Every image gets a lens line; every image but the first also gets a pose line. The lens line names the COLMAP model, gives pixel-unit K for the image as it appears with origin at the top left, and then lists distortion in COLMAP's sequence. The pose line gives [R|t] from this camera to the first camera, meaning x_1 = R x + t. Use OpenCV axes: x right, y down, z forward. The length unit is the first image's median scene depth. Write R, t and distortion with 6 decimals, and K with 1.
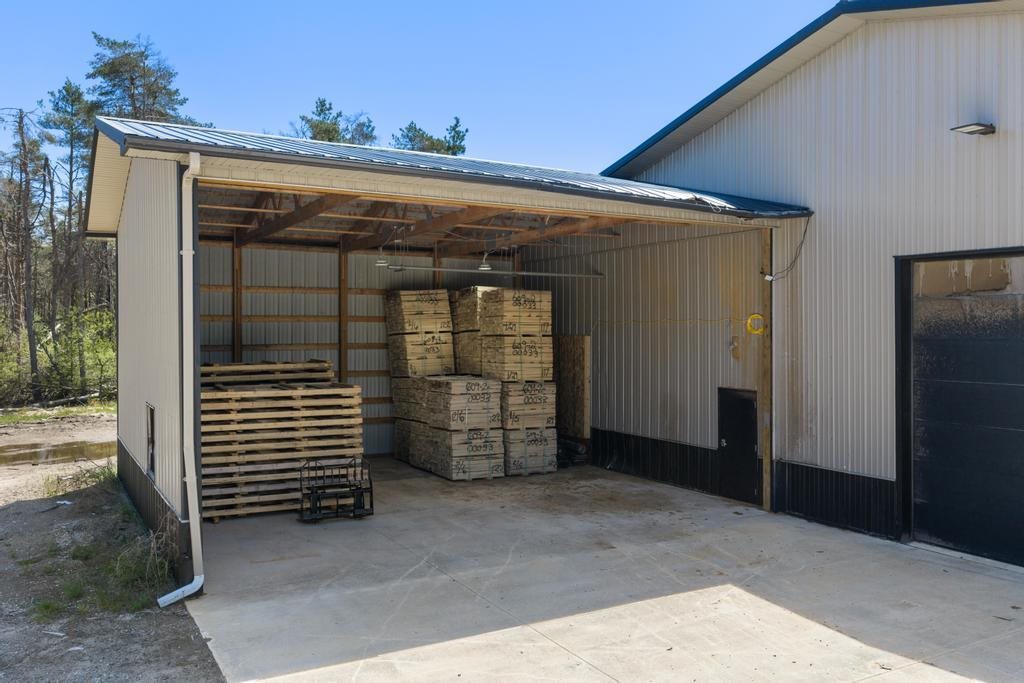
lens RADIAL K [[860.1, 0, 503.4], [0, 860.1, 334.2], [0, 0, 1]] dist [0.011009, -0.023207]
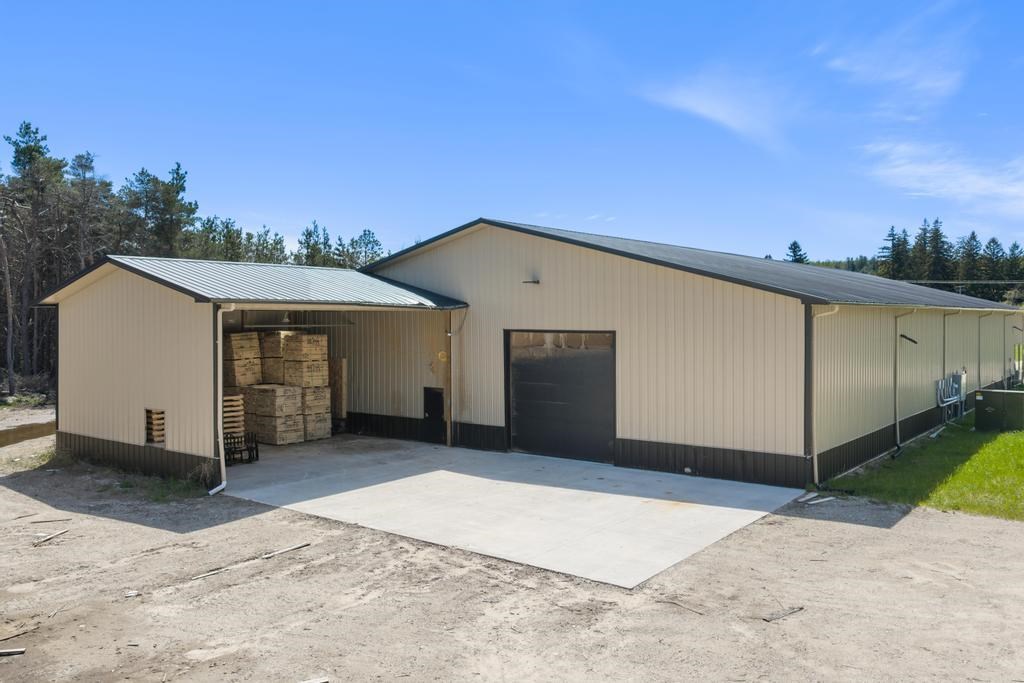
lens RADIAL K [[860.1, 0, 503.4], [0, 860.1, 334.2], [0, 0, 1]] dist [0.011009, -0.023207]
pose [[0.919022, -0.013728, 0.393967, -0.322871], [0.007626, 0.999826, 0.017050, -0.083019], [-0.394132, -0.012665, 0.918966, -0.795555]]
